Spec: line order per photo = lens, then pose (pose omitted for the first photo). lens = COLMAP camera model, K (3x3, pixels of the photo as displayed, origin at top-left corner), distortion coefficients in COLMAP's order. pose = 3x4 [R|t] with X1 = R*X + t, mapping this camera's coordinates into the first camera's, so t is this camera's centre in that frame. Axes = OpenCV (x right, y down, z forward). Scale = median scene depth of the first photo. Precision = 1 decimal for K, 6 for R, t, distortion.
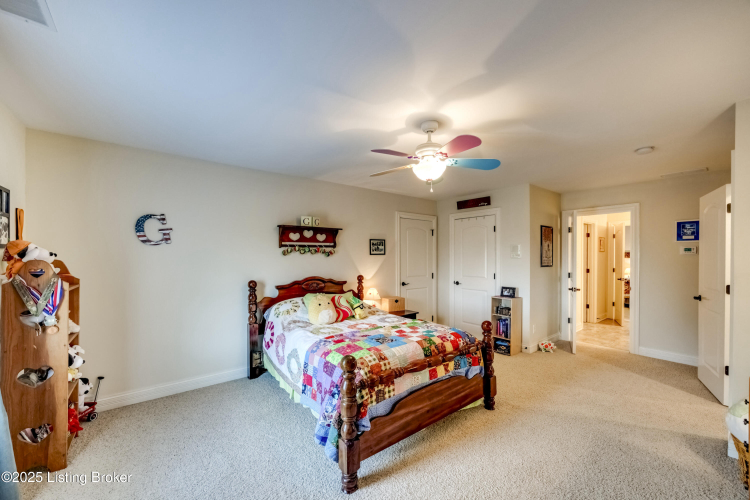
lens RADIAL K [[295.1, 0, 375.0], [0, 295.1, 260.3], [0, 0, 1]] dist [-0.001755, -0.000073]
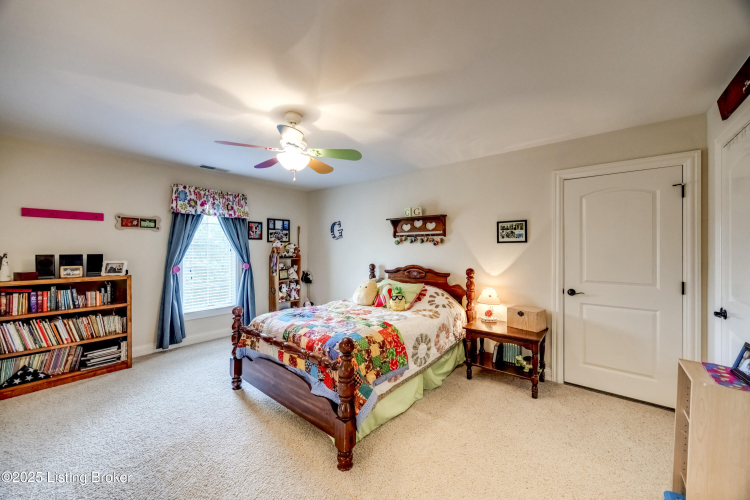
lens RADIAL K [[286.0, 0, 375.5], [0, 286.0, 247.8], [0, 0, 1]] dist [-0.001246, -0.000008]
pose [[0.201299, 0.003148, -0.979525, 0.727552], [-0.013932, 0.999903, 0.000351, -0.002842], [0.979431, 0.013576, 0.201324, 0.646864]]
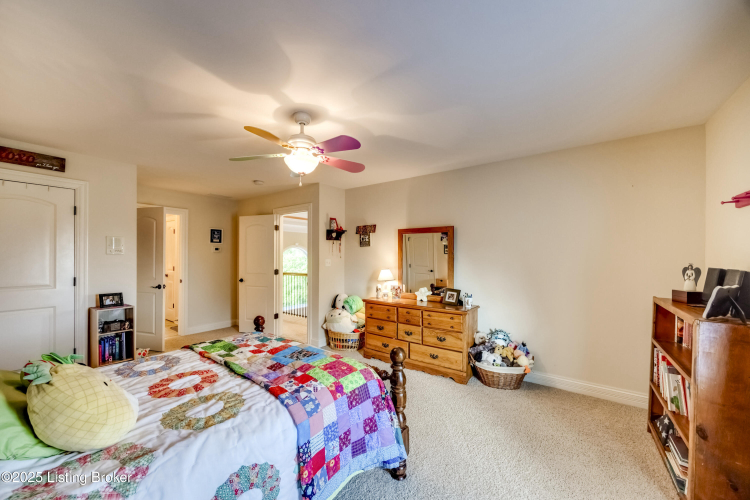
lens RADIAL K [[285.3, 0, 374.8], [0, 285.3, 254.9], [0, 0, 1]] dist [0.000047, 0.000005]
pose [[-0.267945, 0.003948, 0.963426, -0.468181], [0.008369, 0.999963, -0.001771, 0.000695], [-0.963398, 0.007589, -0.267968, 0.611118]]
